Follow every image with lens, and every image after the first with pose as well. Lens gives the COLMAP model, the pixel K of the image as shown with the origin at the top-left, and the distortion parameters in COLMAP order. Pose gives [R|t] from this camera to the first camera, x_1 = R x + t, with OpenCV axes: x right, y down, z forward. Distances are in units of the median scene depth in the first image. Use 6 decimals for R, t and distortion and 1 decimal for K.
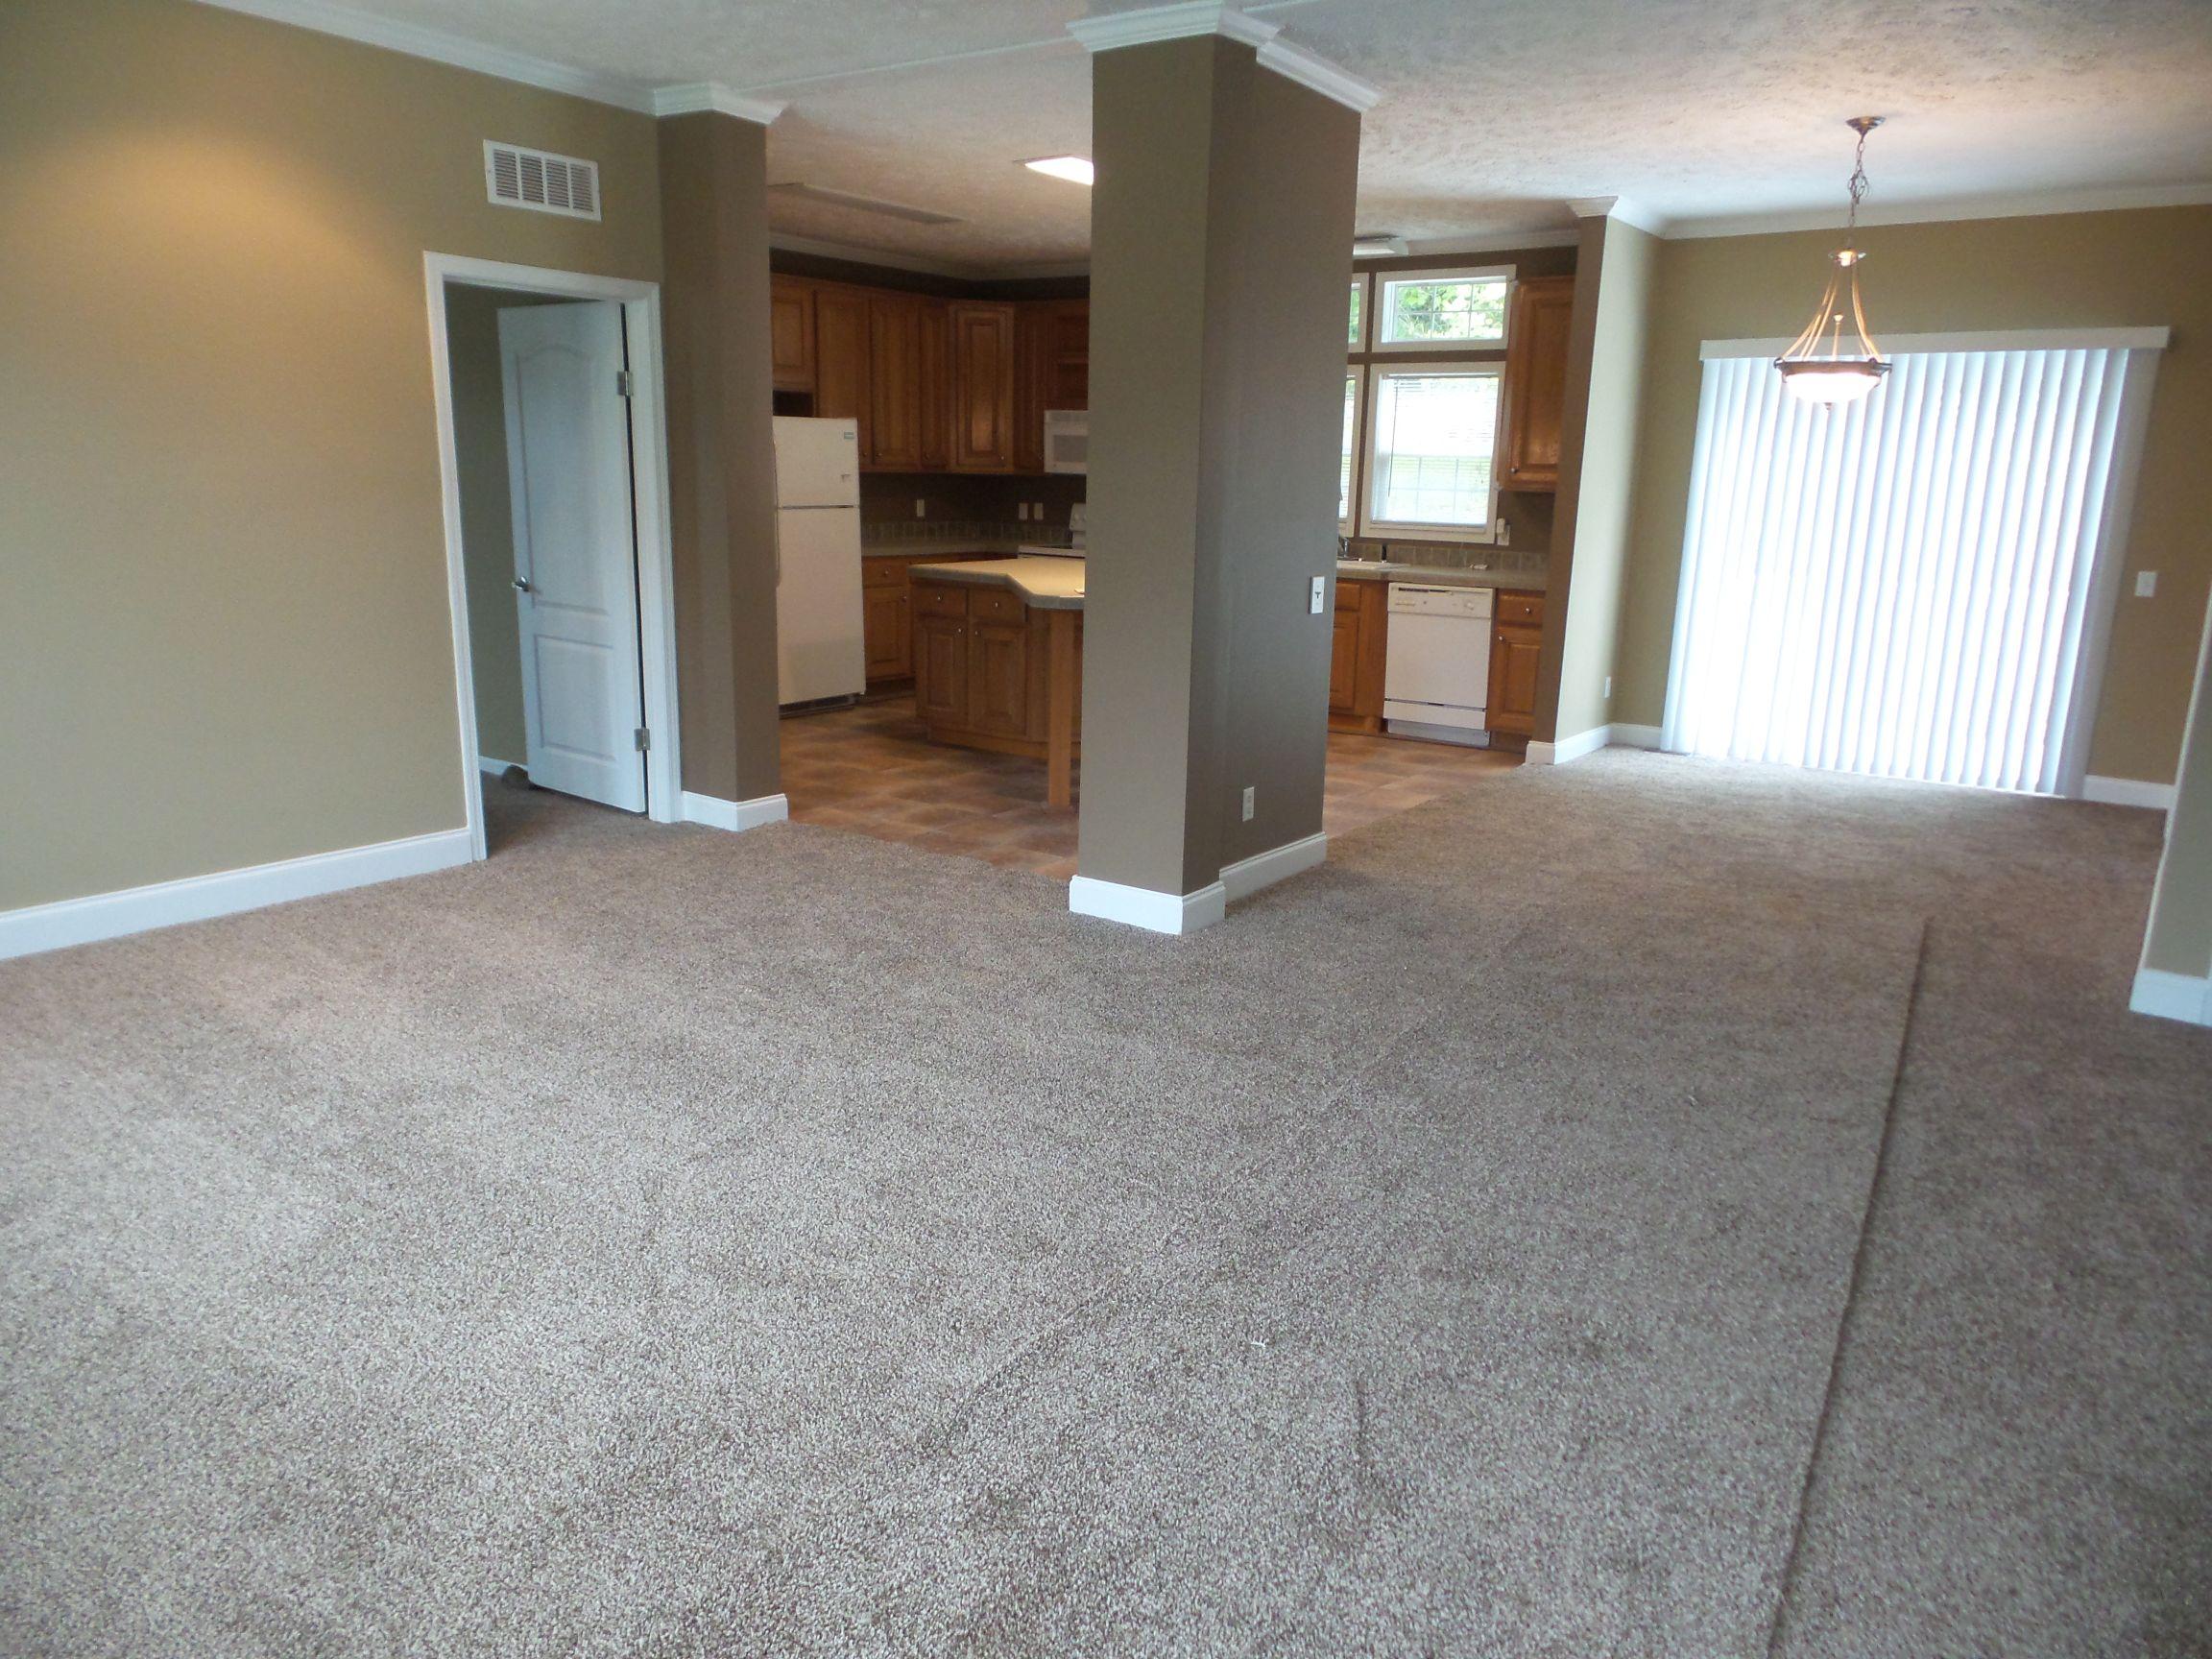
lens RADIAL K [[1540.4, 0, 1117.9], [0, 1540.4, 837.4], [0, 0, 1]] dist [0.006312, 0.000183]
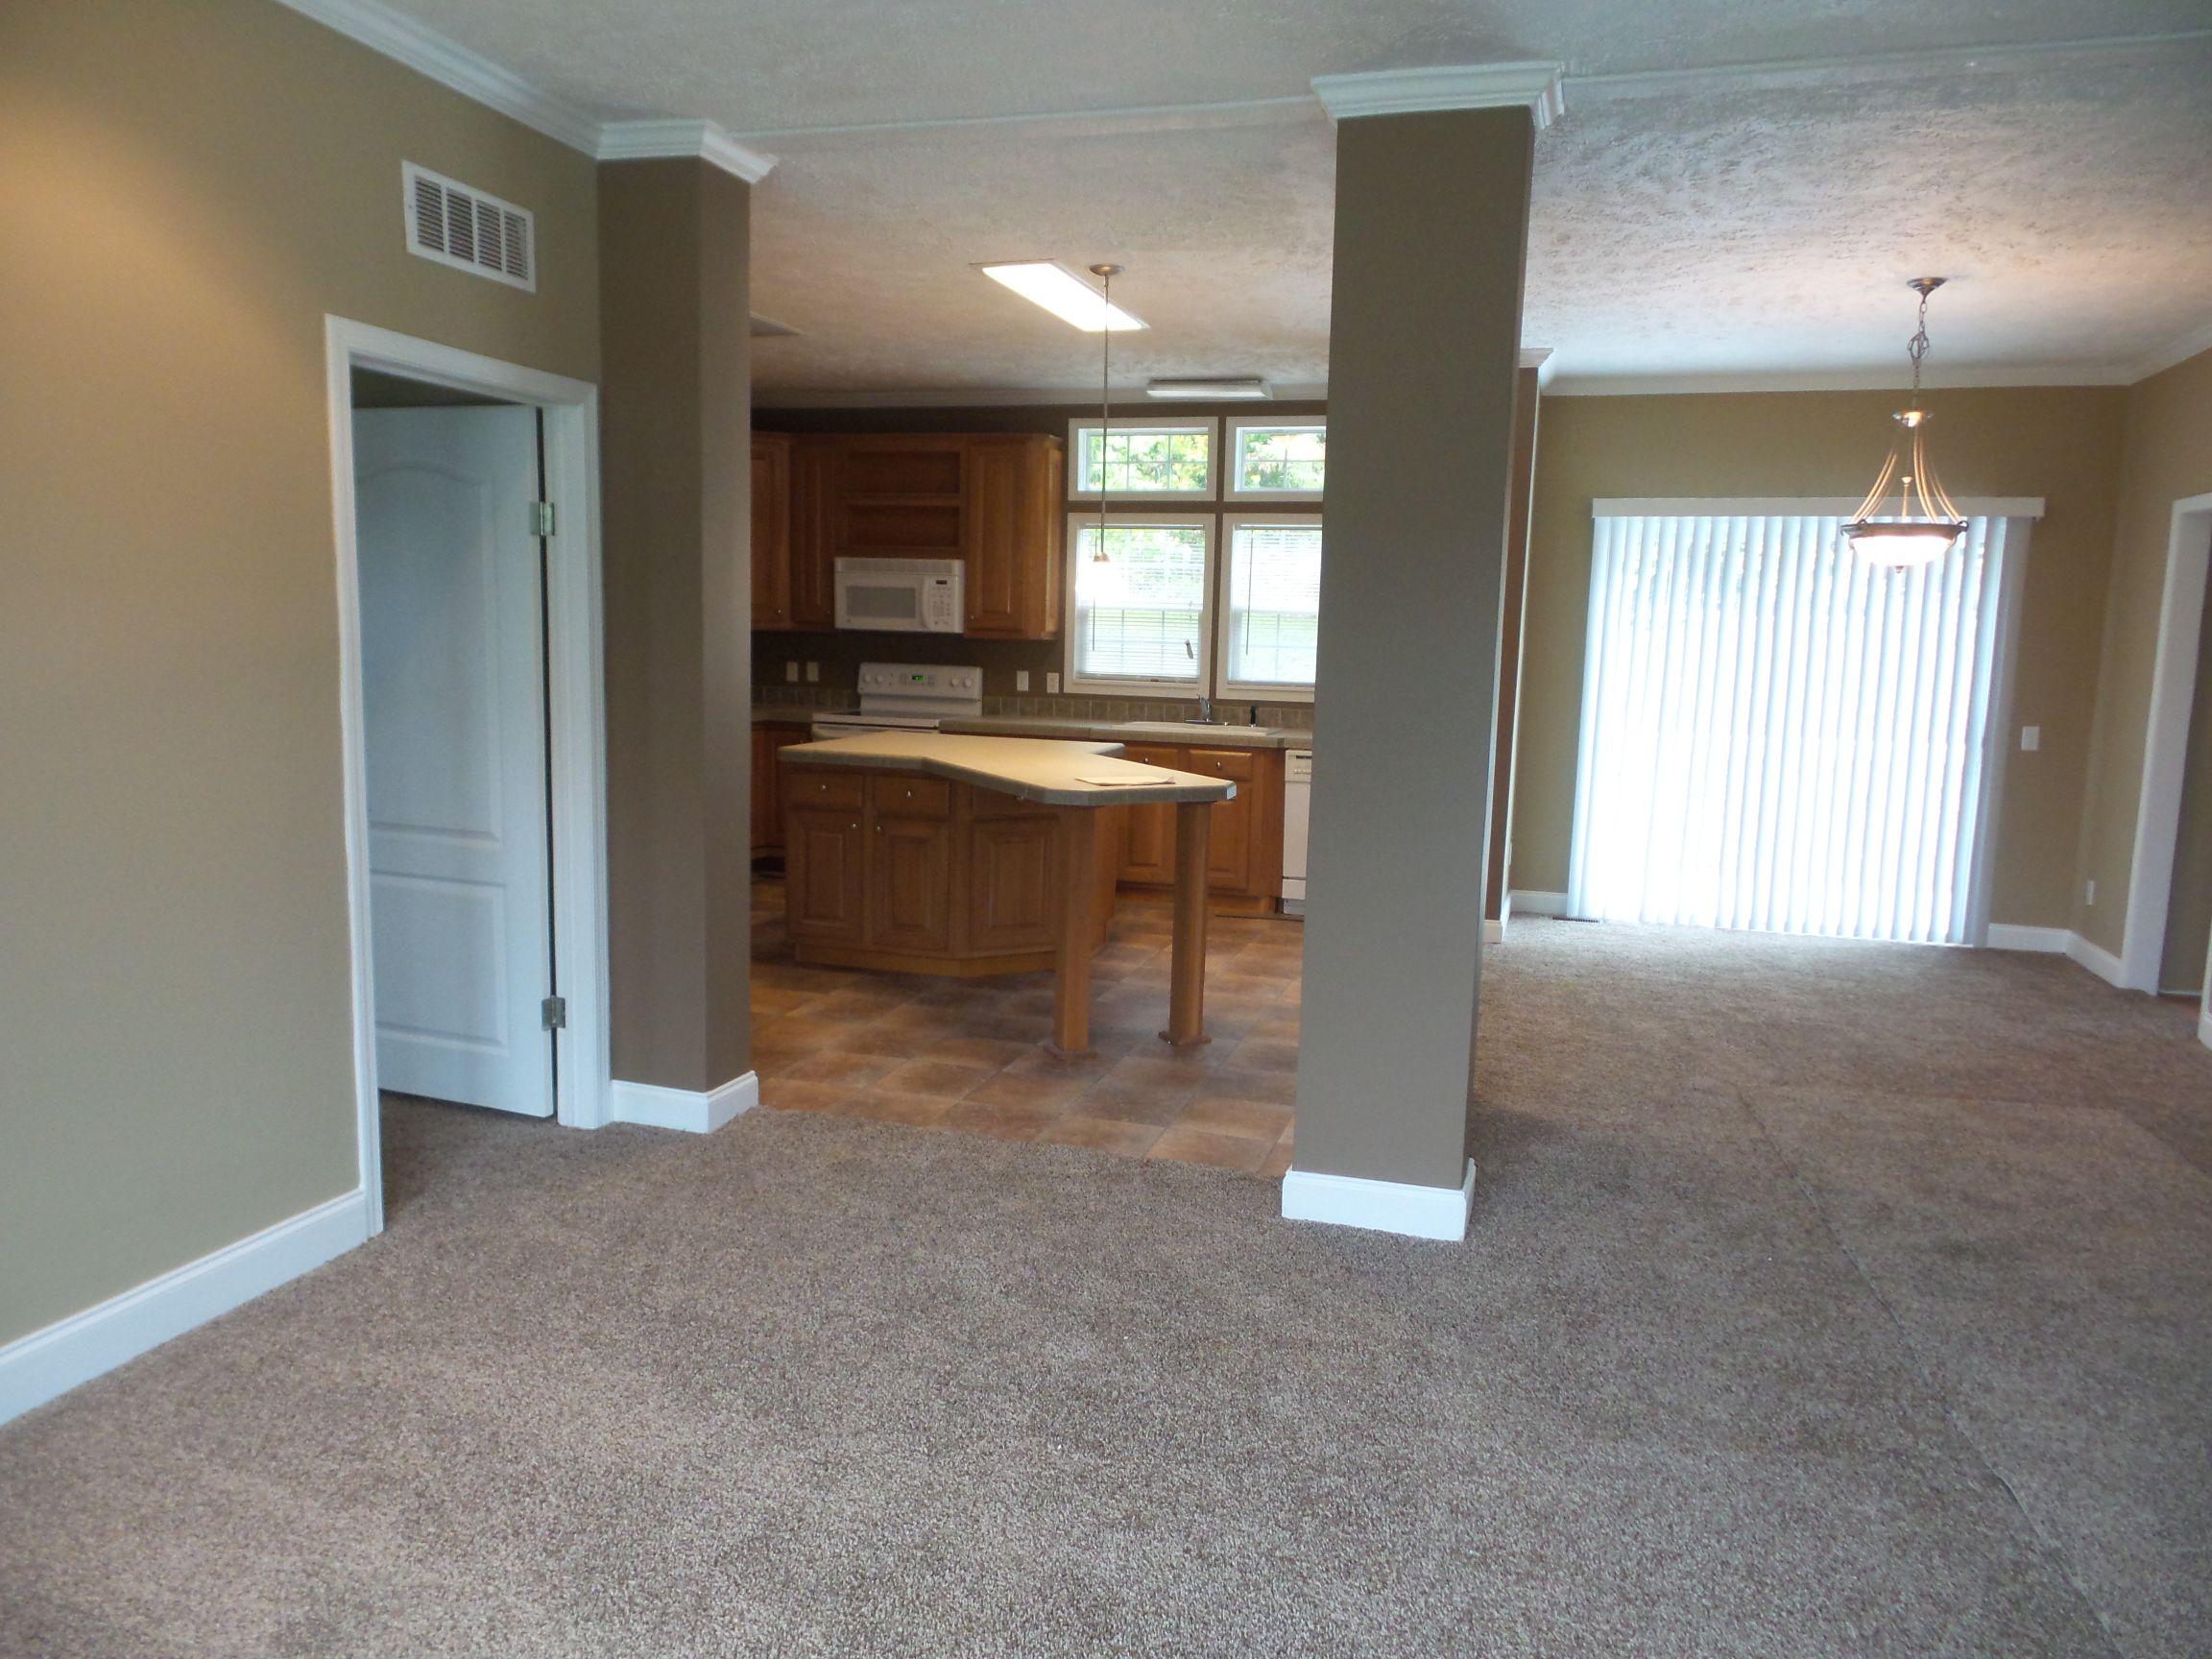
lens RADIAL K [[1536.7, 0, 1122.6], [0, 1536.7, 837.0], [0, 0, 1]] dist [0.000292, 0.000791]
pose [[0.949014, -0.043501, 0.312219, -0.270550], [0.071235, 0.994407, -0.077974, -0.068686], [-0.307081, 0.096240, 0.946805, 0.241372]]
